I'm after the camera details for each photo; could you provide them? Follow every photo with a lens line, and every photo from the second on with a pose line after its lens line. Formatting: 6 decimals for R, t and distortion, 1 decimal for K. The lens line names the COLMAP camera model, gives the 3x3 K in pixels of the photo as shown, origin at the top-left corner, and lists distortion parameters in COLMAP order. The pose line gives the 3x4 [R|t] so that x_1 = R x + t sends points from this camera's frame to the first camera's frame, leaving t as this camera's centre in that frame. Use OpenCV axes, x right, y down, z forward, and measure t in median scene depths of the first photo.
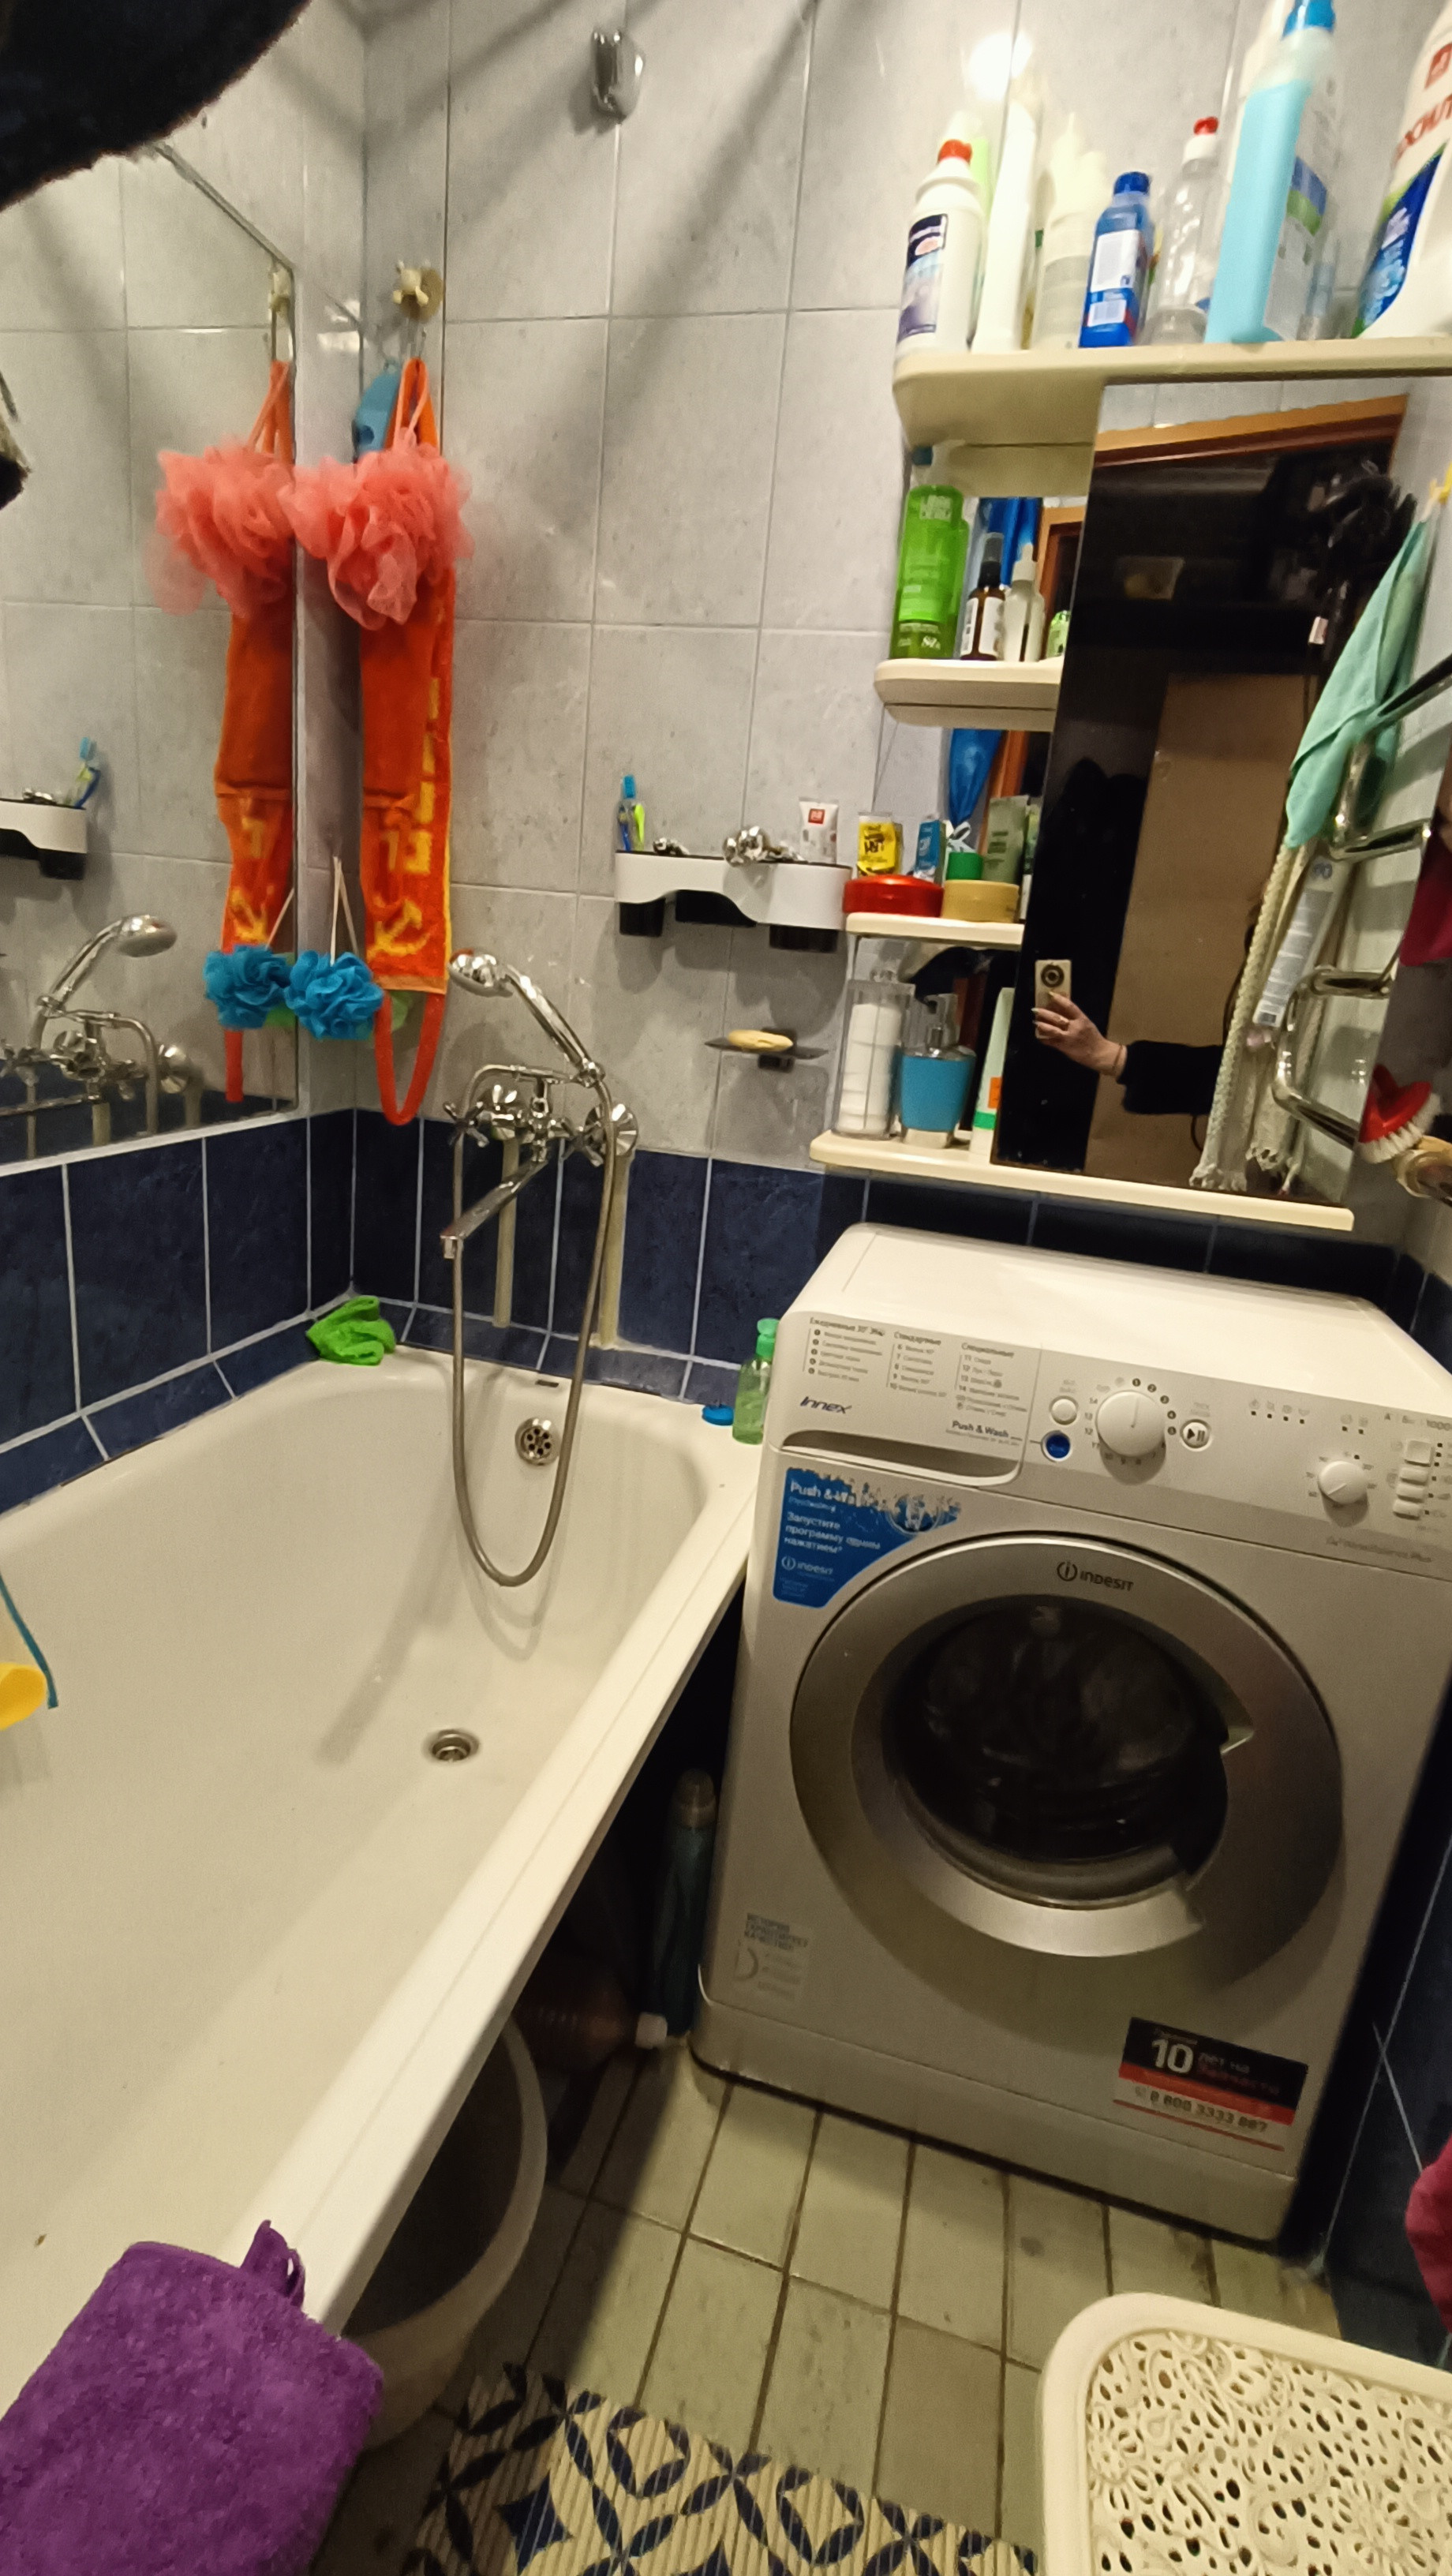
lens RADIAL K [[1203.6, 0, 726.0], [0, 1203.6, 1288.0], [0, 0, 1]] dist [0.005436, 0.001108]
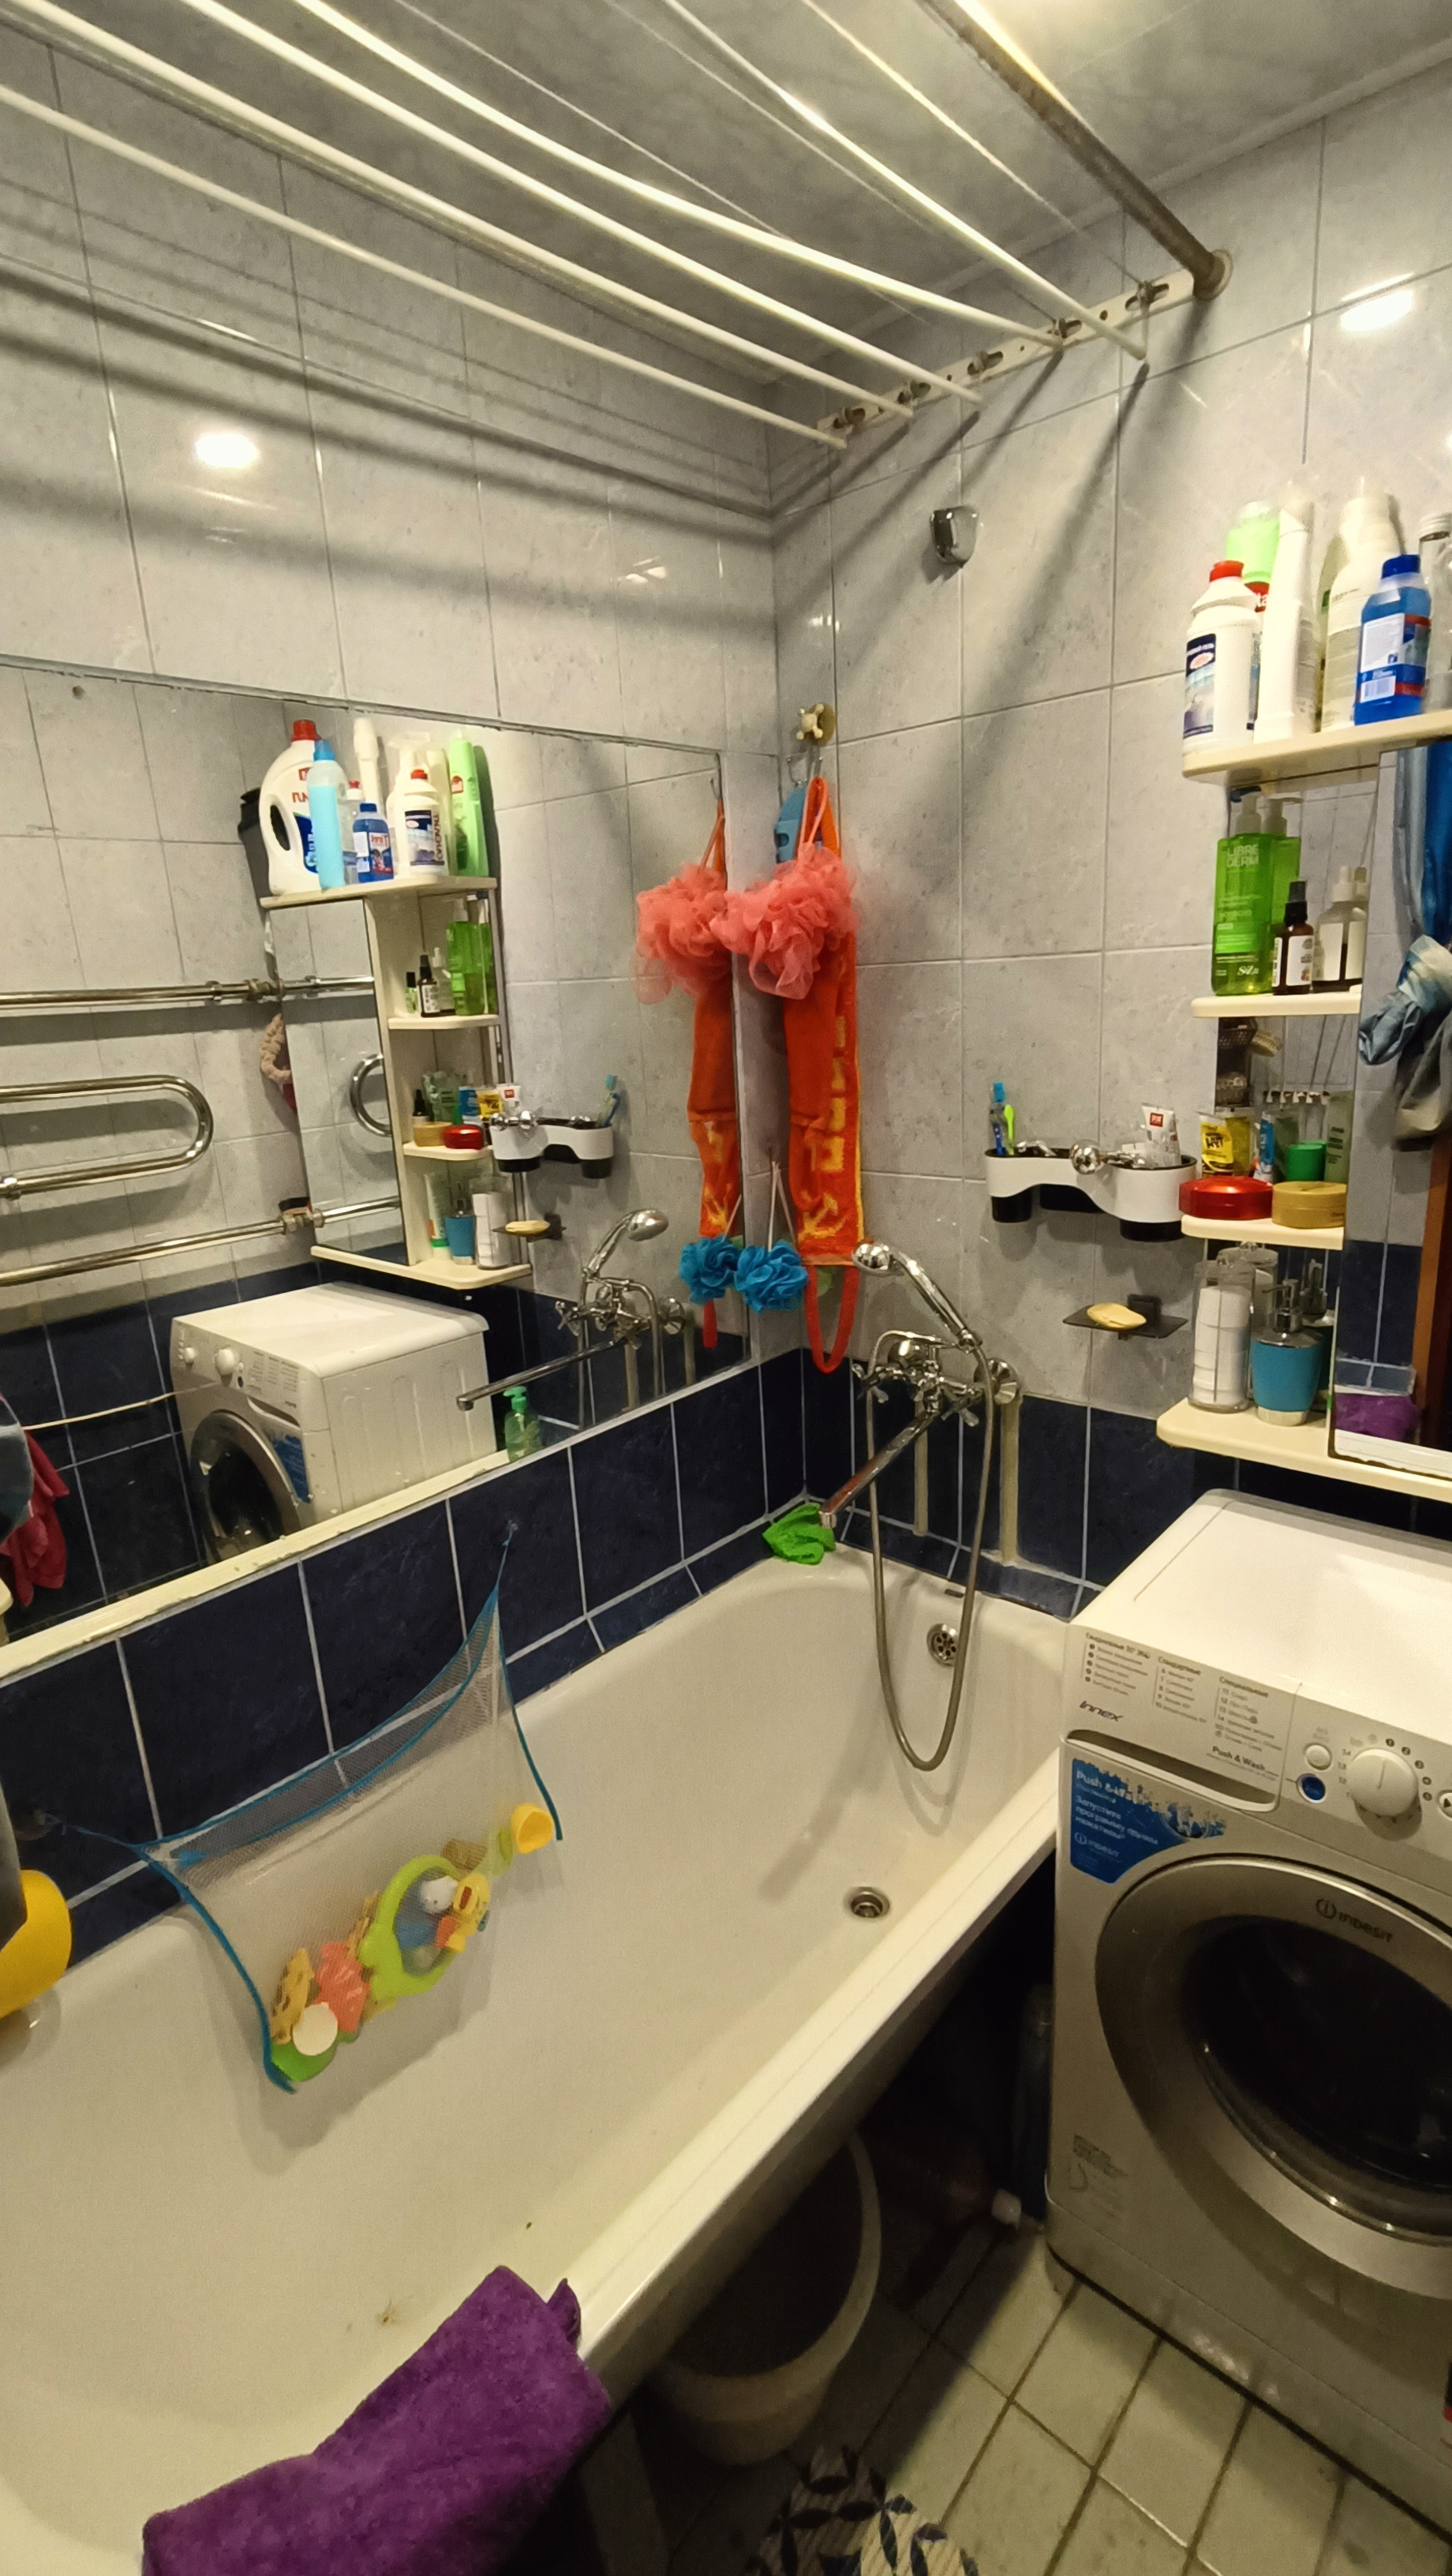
lens RADIAL K [[1250.9, 0, 726.0], [0, 1250.9, 1288.0], [0, 0, 1]] dist [0.015388, -0.000095]
pose [[0.882313, -0.015879, -0.470395, 0.256527], [0.010010, 0.999838, -0.014975, -0.222643], [0.470557, 0.008504, 0.882329, -0.175007]]
